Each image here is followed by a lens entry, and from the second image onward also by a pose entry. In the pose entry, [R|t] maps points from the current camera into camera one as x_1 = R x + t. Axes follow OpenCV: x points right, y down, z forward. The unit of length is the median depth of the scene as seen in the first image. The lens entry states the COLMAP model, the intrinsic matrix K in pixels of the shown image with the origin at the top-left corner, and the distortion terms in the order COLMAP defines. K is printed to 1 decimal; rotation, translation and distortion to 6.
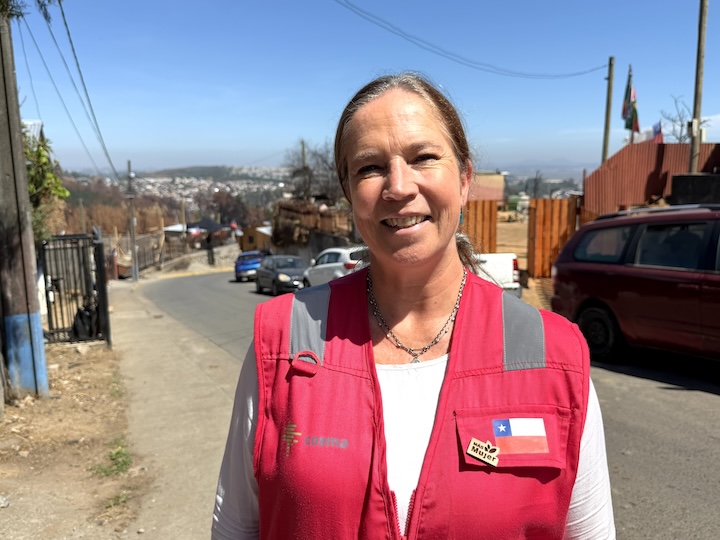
lens RADIAL K [[595.1, 0, 359.5], [0, 595.1, 275.0], [0, 0, 1]] dist [-0.021146, -0.037261]
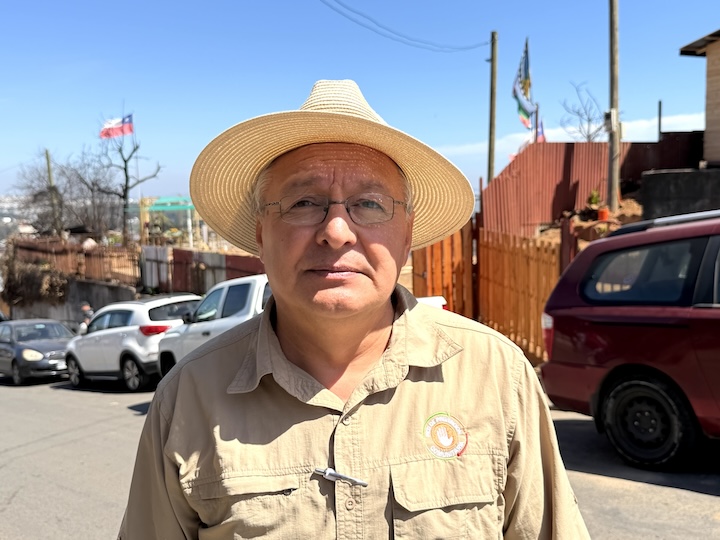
lens RADIAL K [[748.2, 0, 358.6], [0, 748.2, 265.2], [0, 0, 1]] dist [0.020830, 0.000000]
pose [[0.952247, -0.037652, 0.303000, -0.035944], [0.063573, 0.995068, -0.076142, -0.007473], [-0.298638, 0.091769, 0.949944, 0.139248]]
